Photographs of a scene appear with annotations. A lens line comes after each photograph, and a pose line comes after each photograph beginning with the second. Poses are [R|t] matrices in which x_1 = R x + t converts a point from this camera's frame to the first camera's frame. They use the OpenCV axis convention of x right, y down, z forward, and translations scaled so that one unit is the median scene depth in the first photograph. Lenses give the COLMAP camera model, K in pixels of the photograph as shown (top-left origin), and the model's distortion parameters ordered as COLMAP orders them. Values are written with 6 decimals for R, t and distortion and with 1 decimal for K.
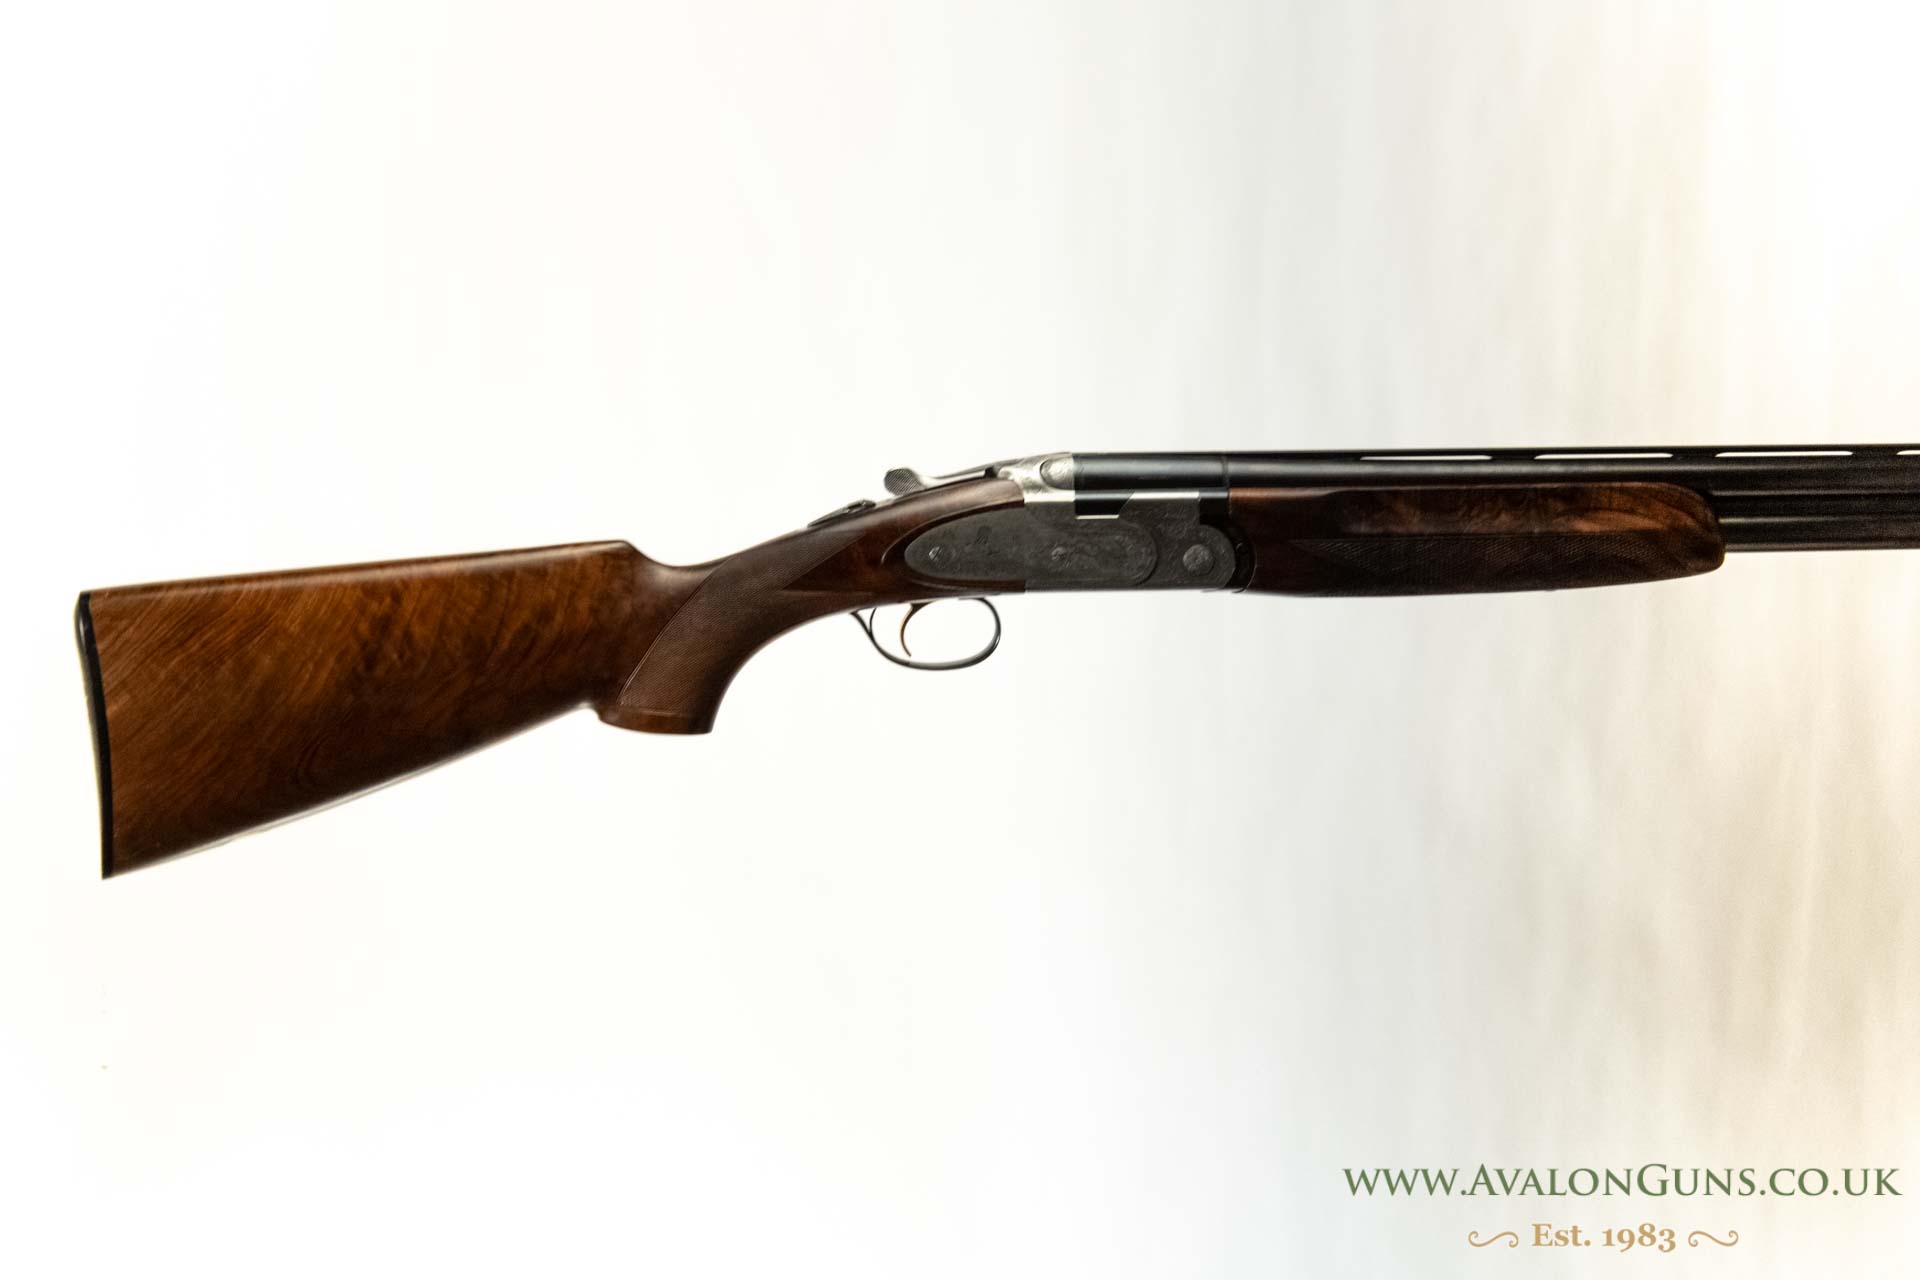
lens RADIAL K [[4908.7, 0, 960.2], [0, 4908.7, 640.2], [0, 0, 1]] dist [0.035026, 0.000000]
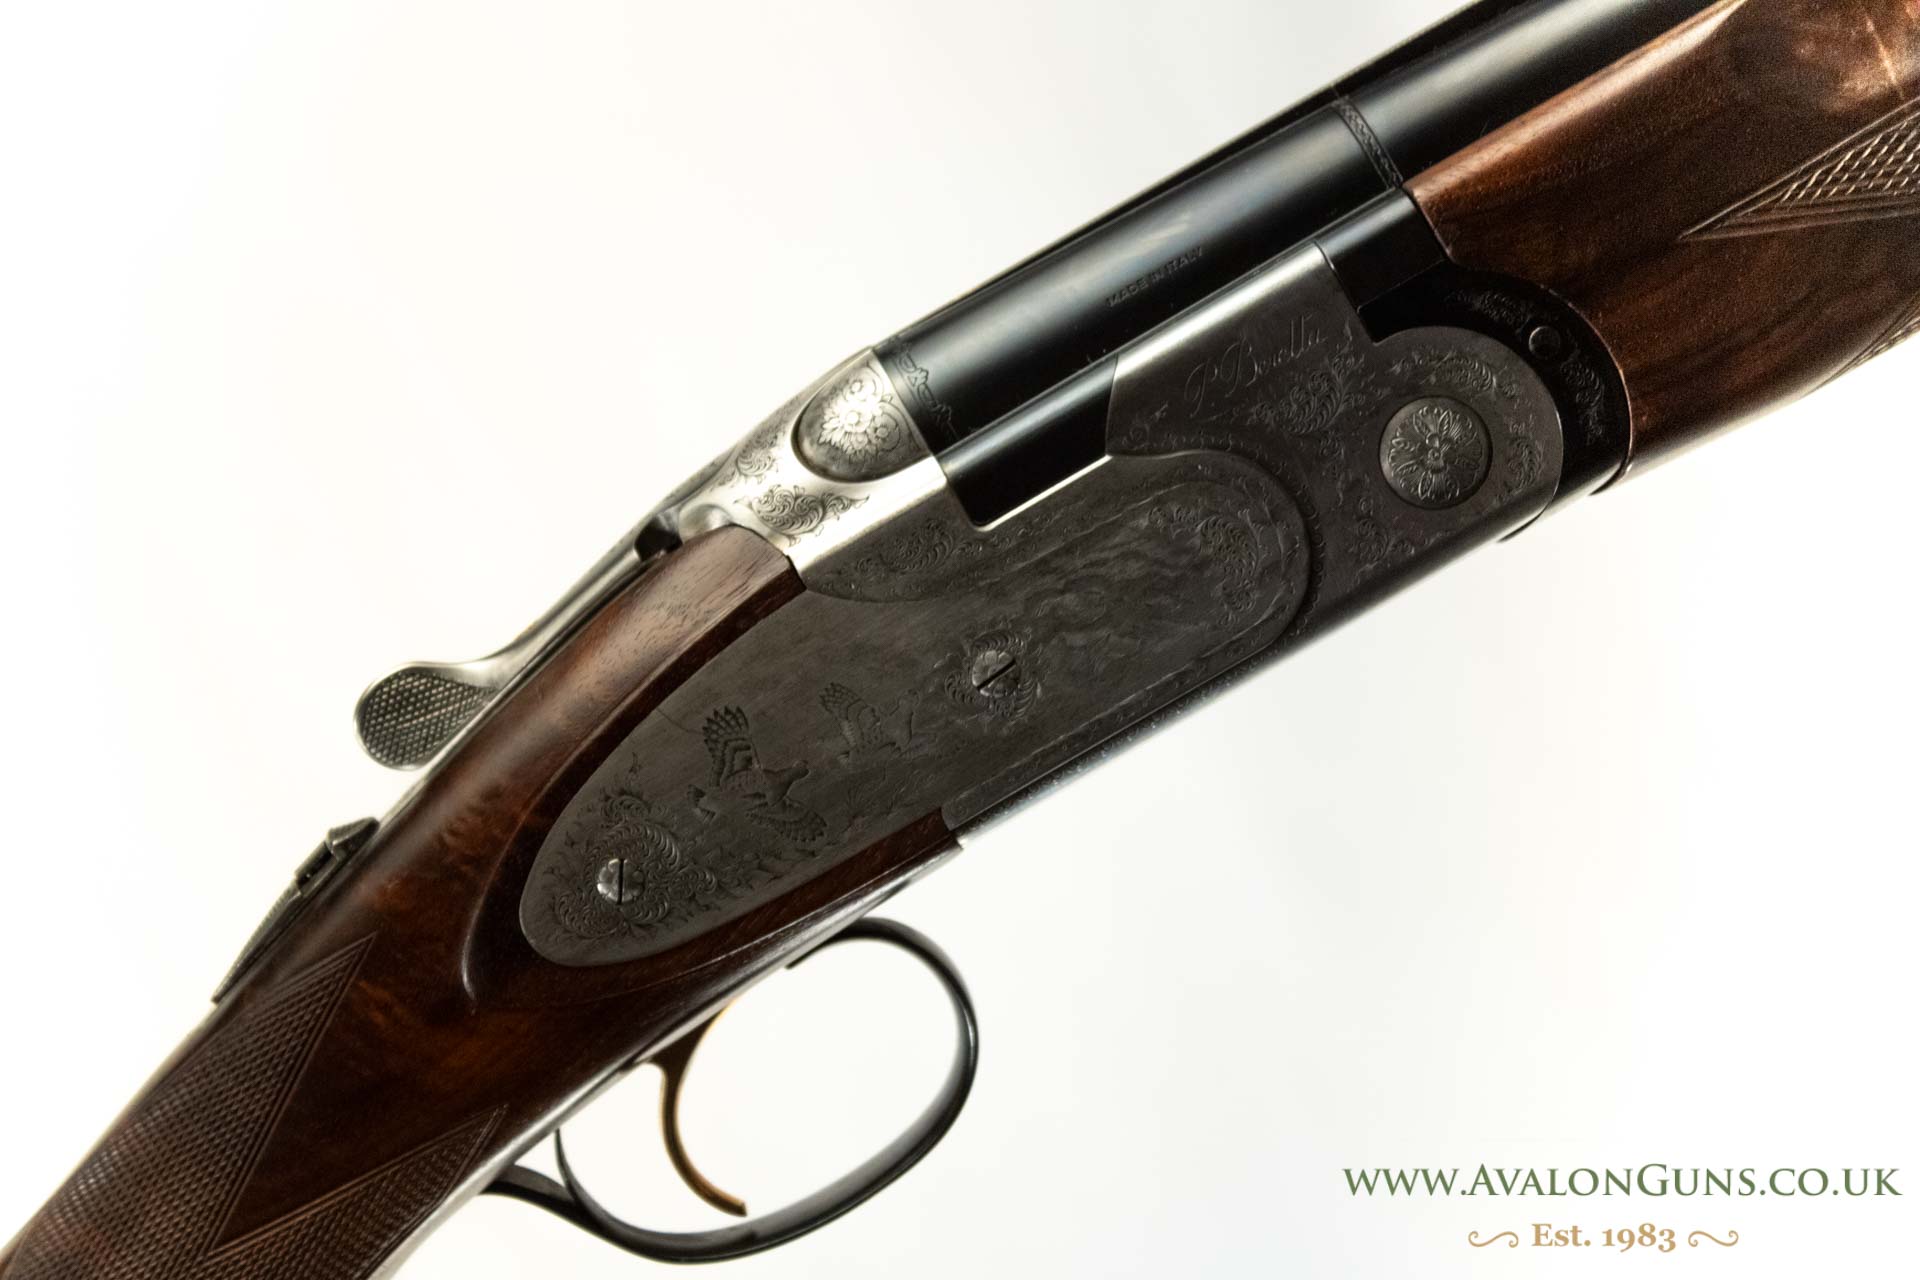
lens RADIAL K [[4713.1, 0, 959.4], [0, 4713.1, 640.1], [0, 0, 1]] dist [0.136950, 0.000000]
pose [[0.868623, -0.486888, -0.091837, 0.044604], [0.484724, 0.873453, -0.046076, -0.007447], [0.102649, -0.004493, 0.994707, 0.725581]]
